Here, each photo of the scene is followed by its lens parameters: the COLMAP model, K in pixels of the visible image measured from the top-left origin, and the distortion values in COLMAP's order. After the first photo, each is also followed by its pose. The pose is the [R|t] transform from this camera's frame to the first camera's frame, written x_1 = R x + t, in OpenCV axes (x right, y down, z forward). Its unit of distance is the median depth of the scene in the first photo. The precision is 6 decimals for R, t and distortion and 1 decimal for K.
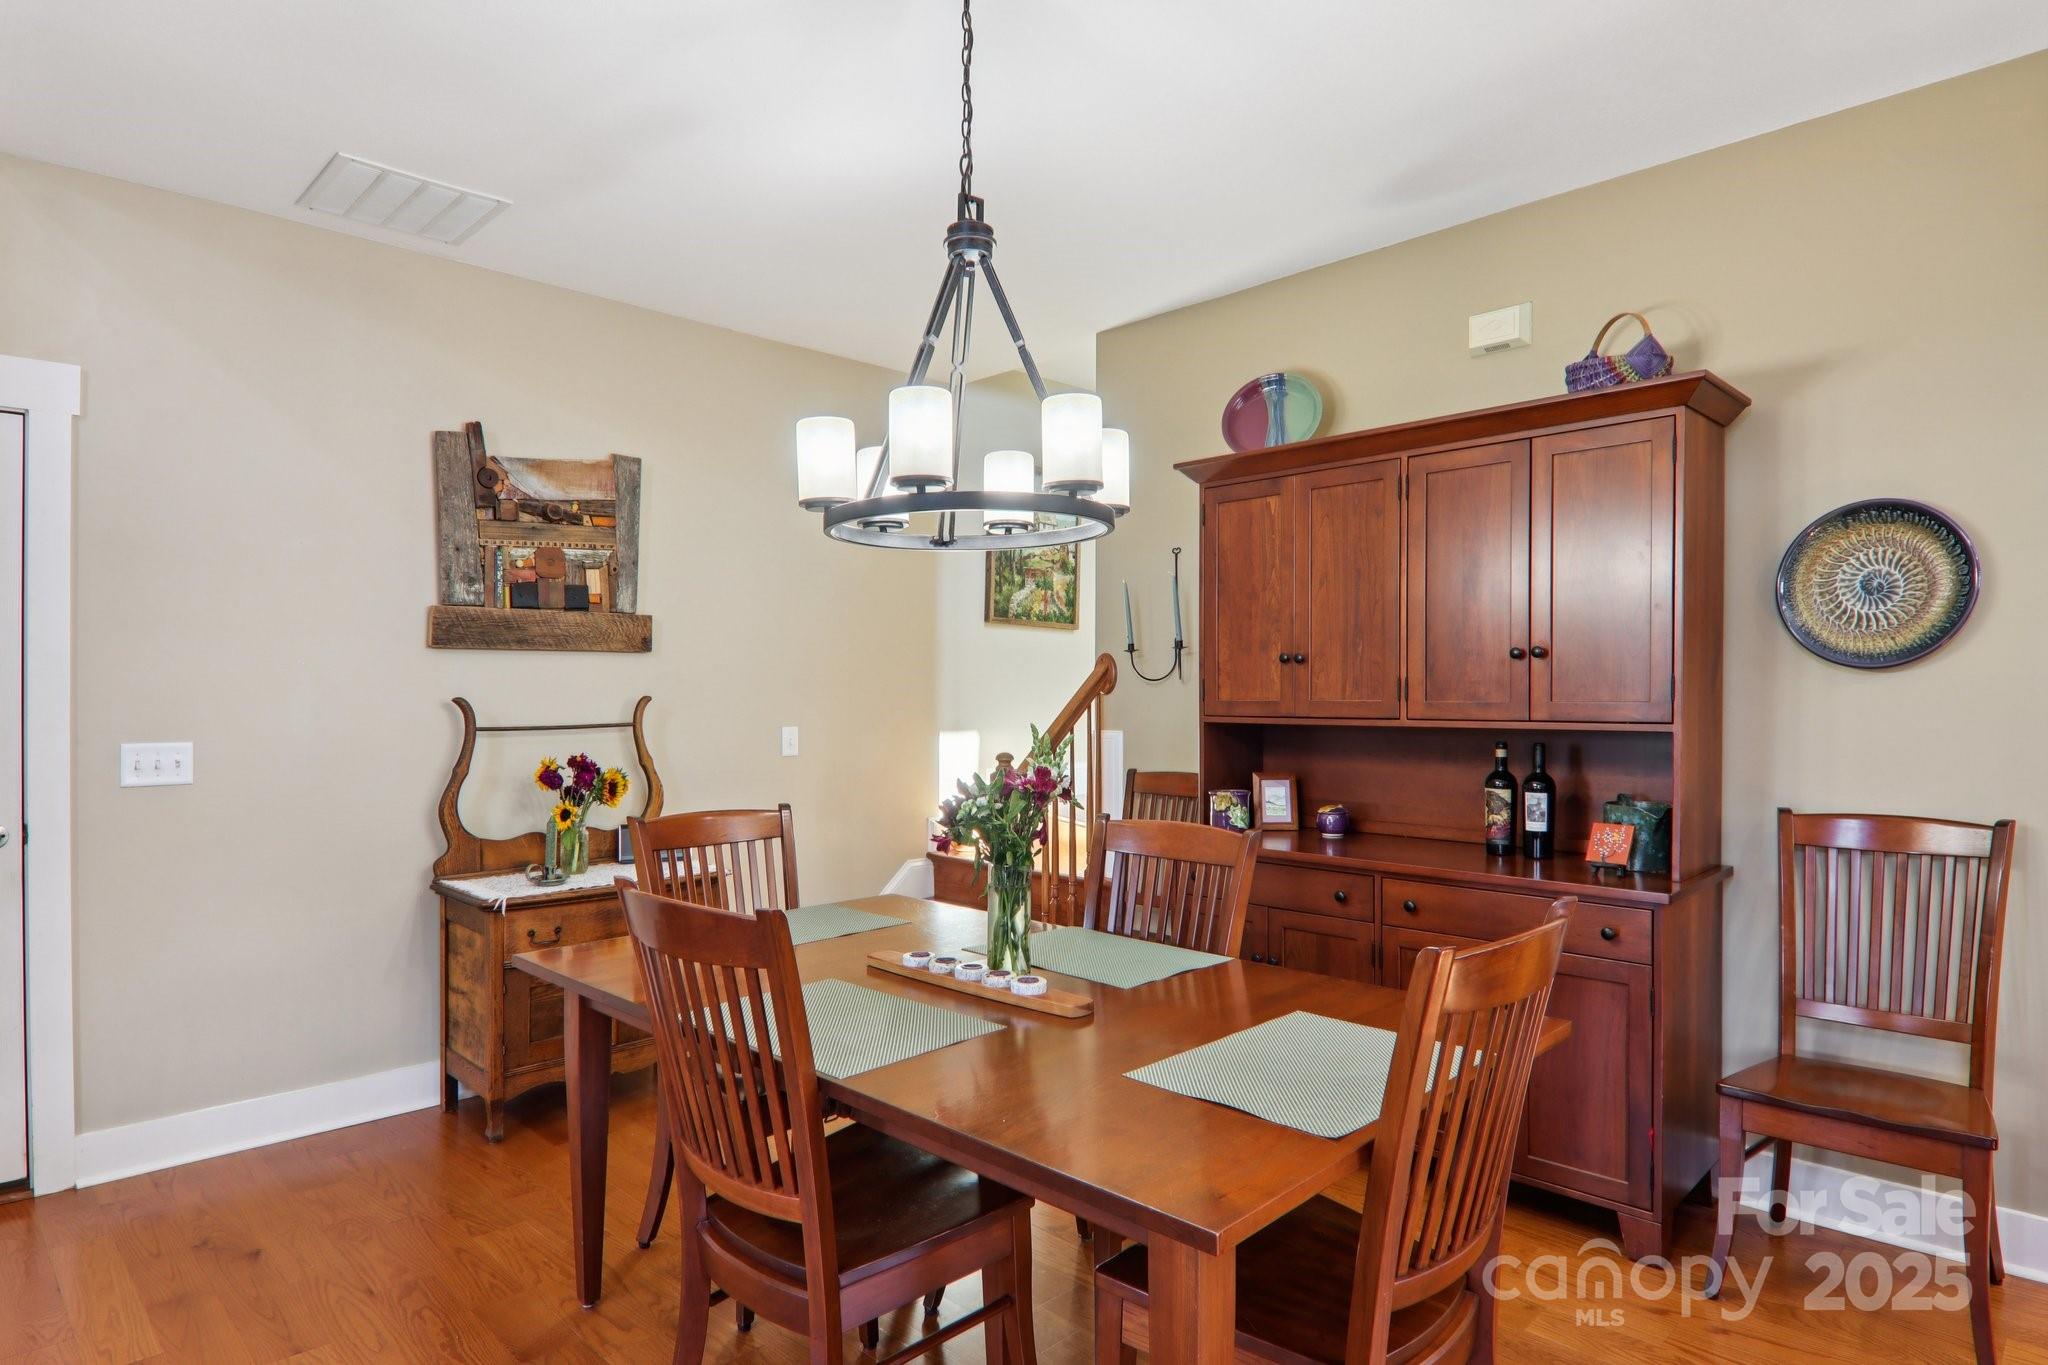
lens RADIAL K [[1145.4, 0, 1023.4], [0, 1145.4, 693.2], [0, 0, 1]] dist [-0.001467, -0.003348]
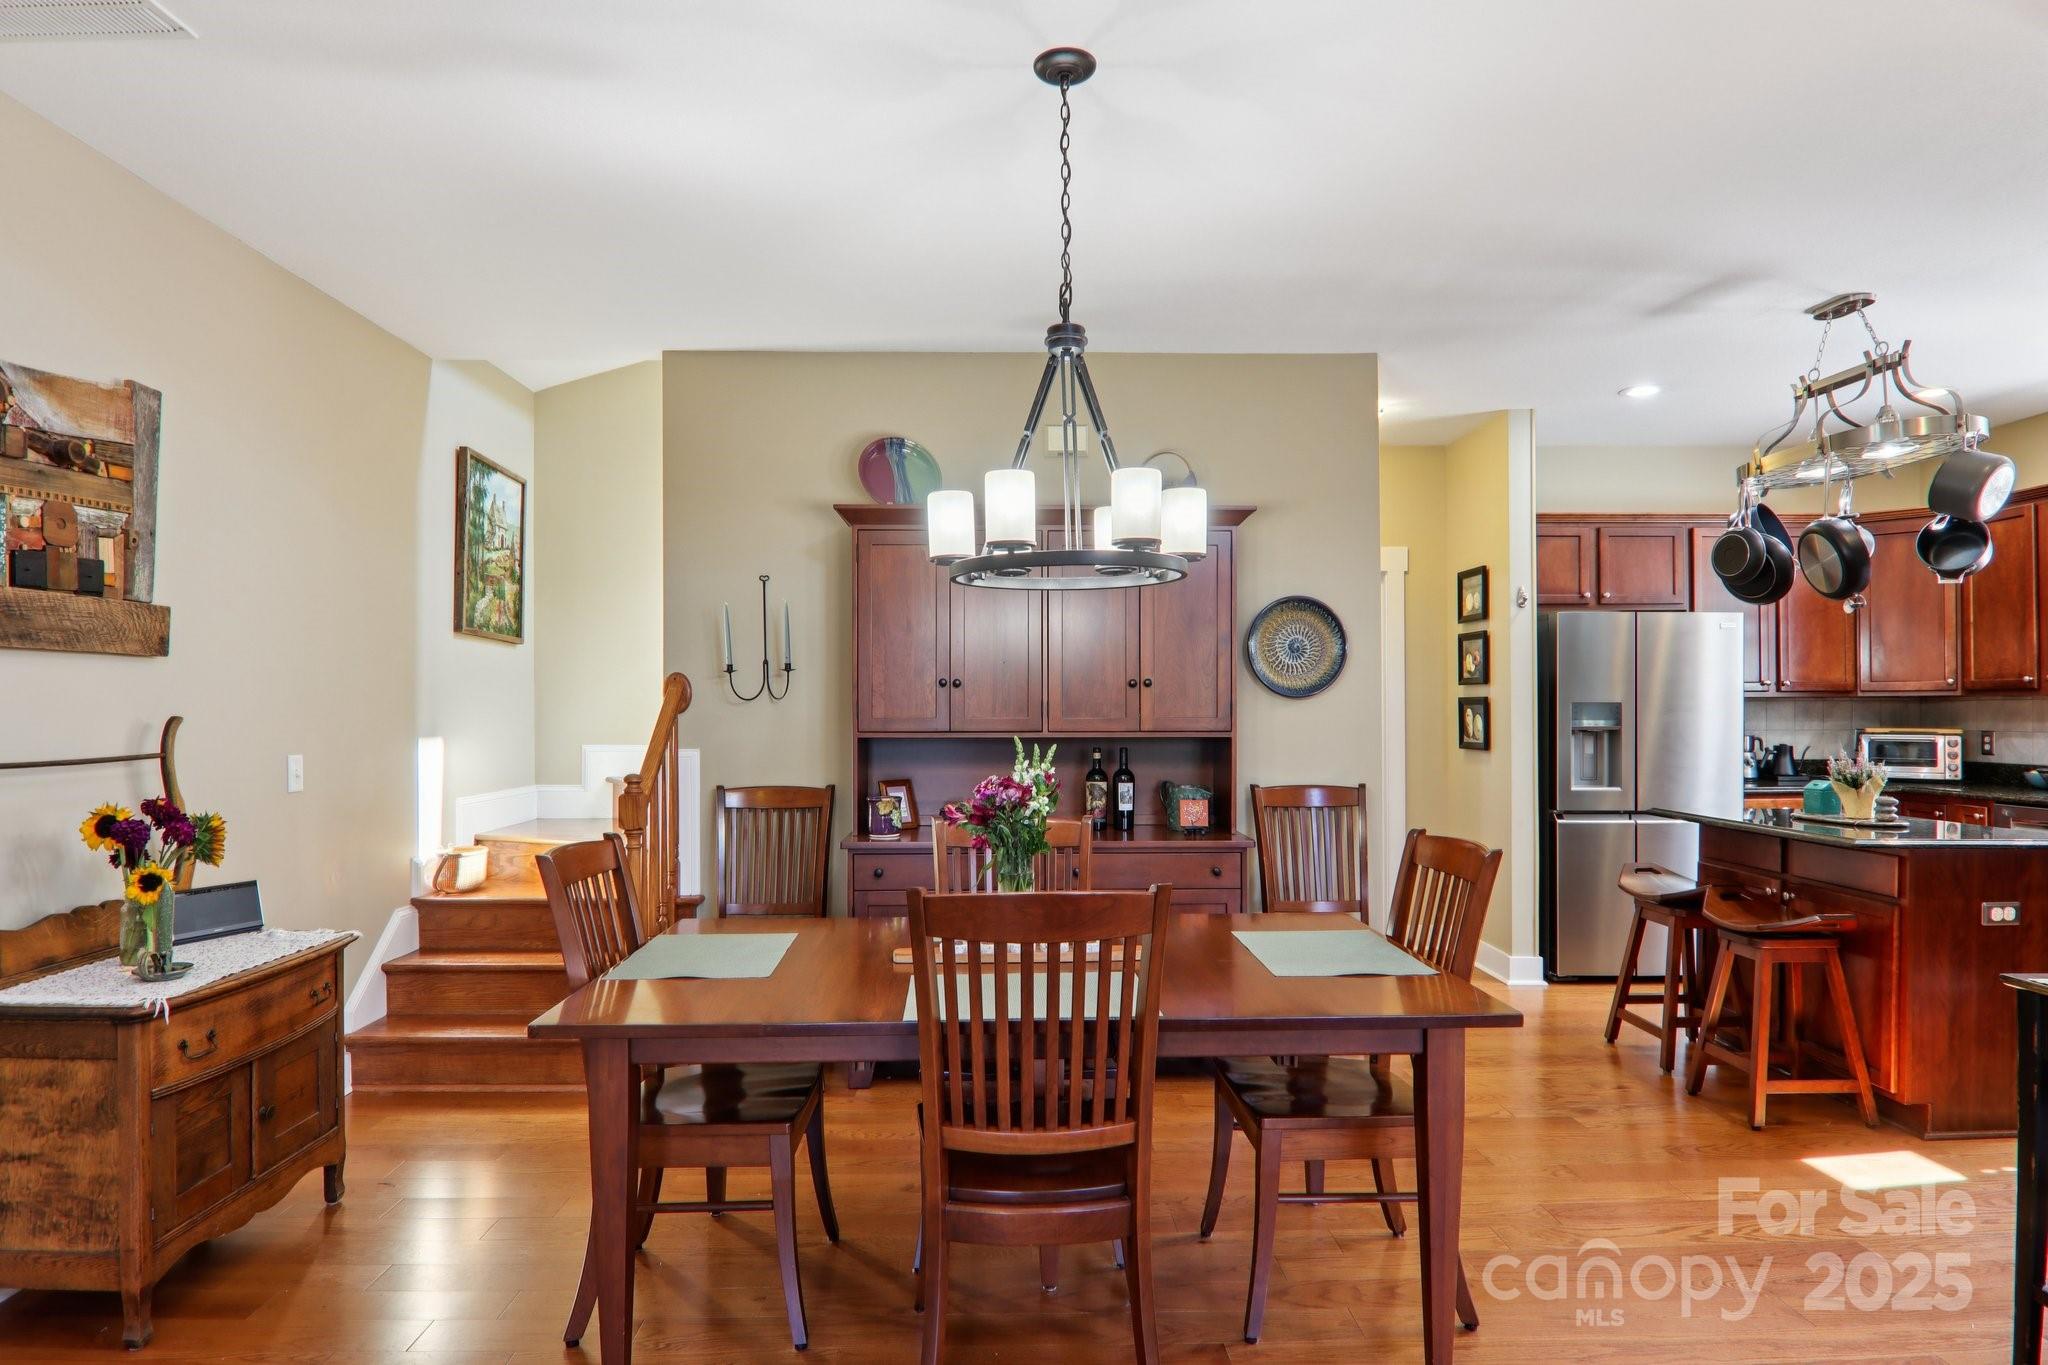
lens RADIAL K [[1134.0, 0, 1026.6], [0, 1134.0, 713.7], [0, 0, 1]] dist [0.006183, -0.018825]
pose [[0.687186, -0.001434, 0.726480, -0.520657], [0.000987, 0.999999, 0.001040, 0.000555], [-0.726481, 0.000002, 0.687187, 0.109998]]
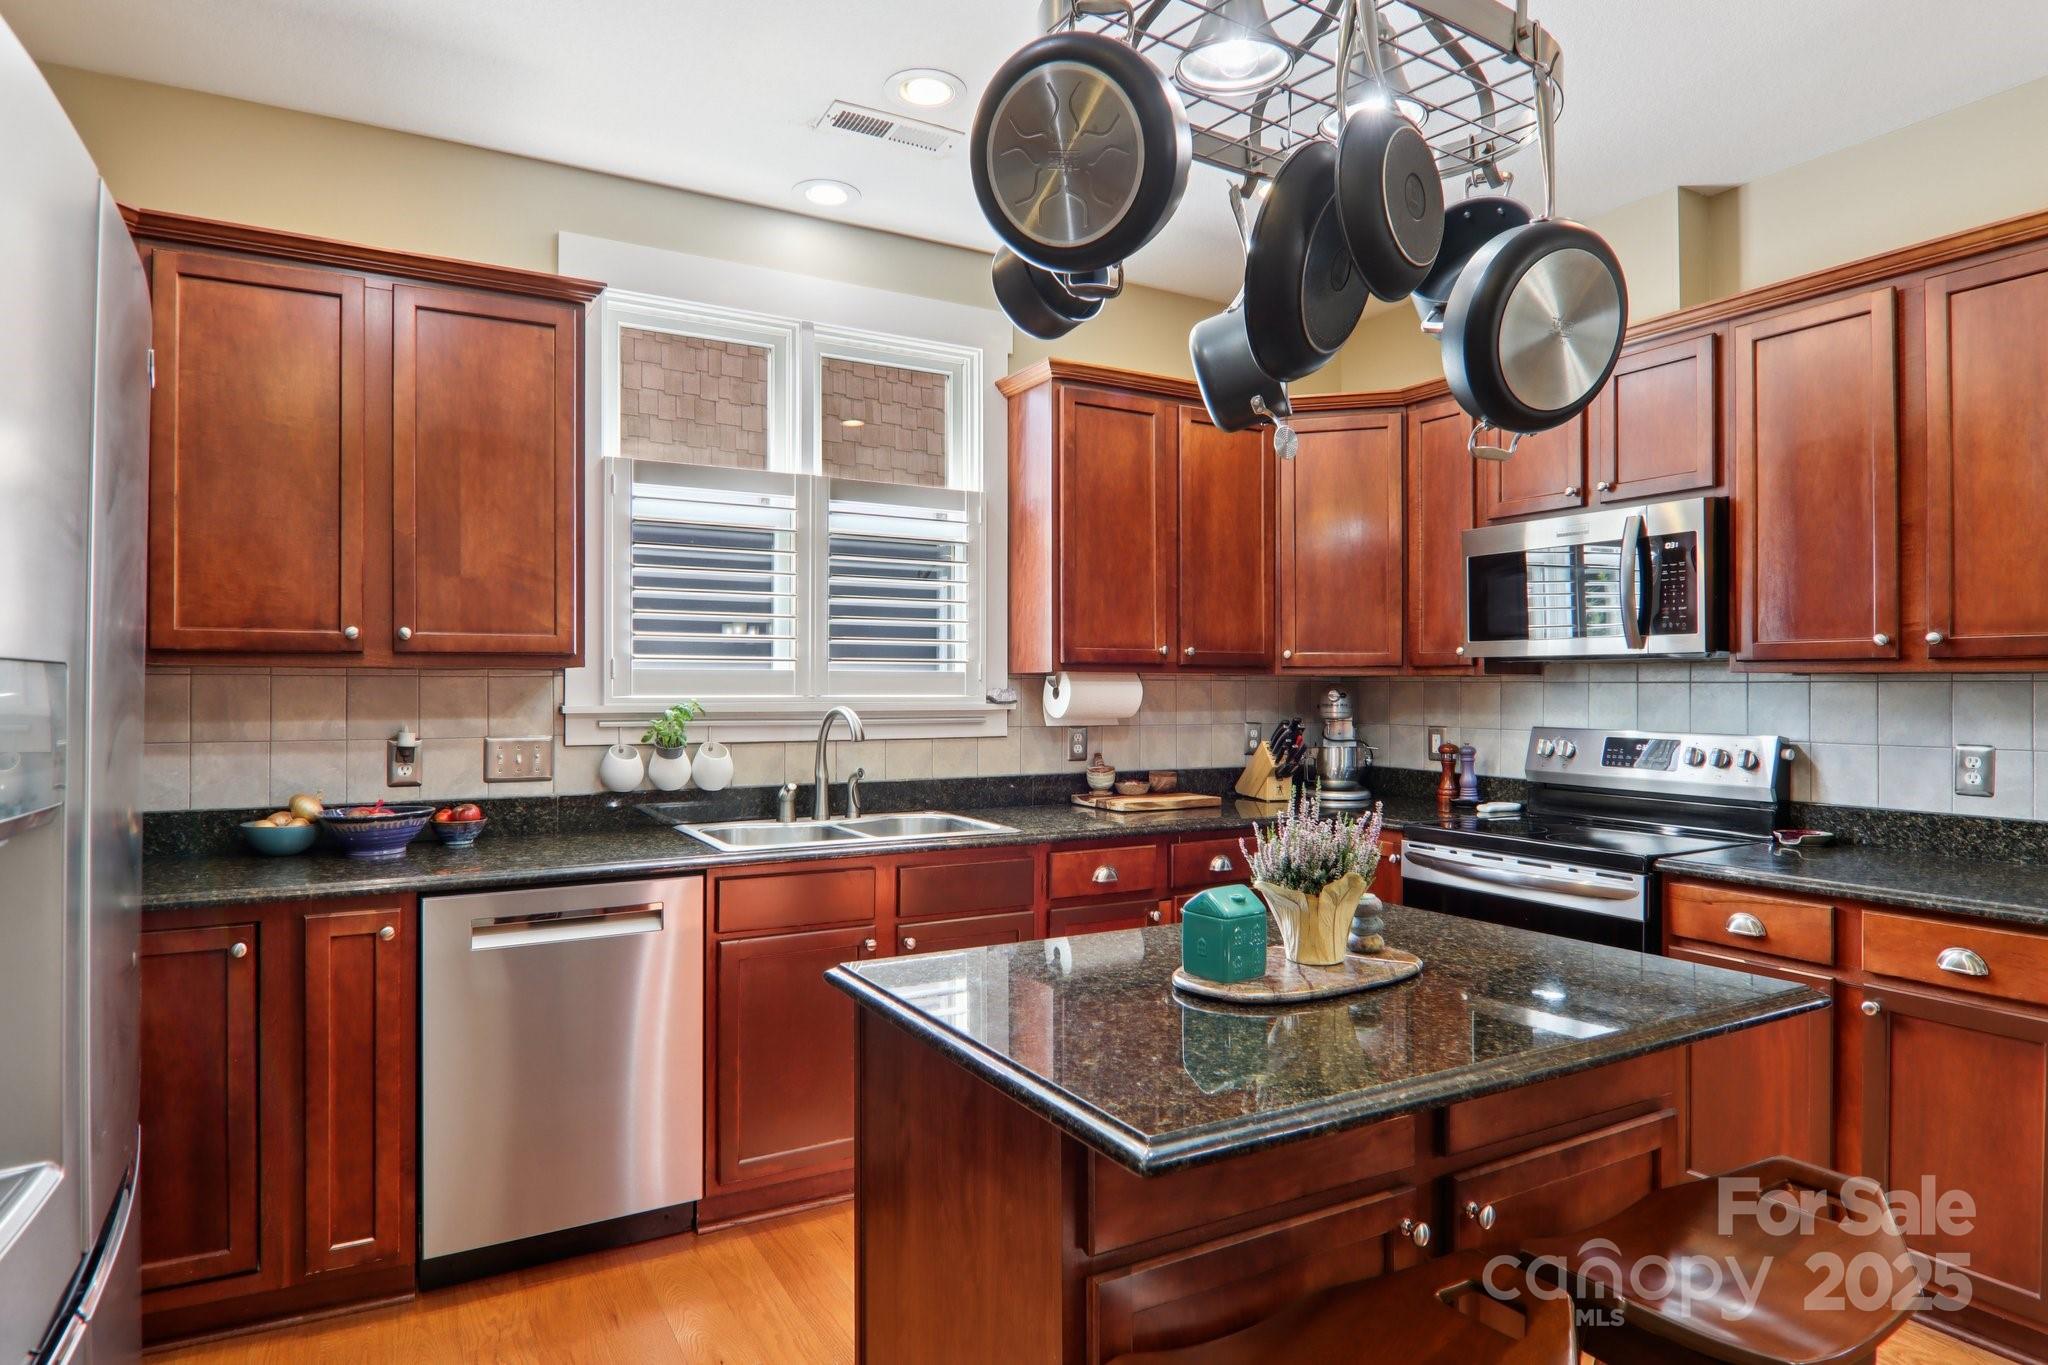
lens RADIAL K [[1158.5, 0, 1030.1], [0, 1158.5, 684.5], [0, 0, 1]] dist [-0.003287, -0.001901]
pose [[-0.965077, 0.002290, 0.261955, 0.747269], [0.001278, 0.999991, -0.004033, -0.005091], [-0.261962, -0.003557, -0.965072, 0.725724]]
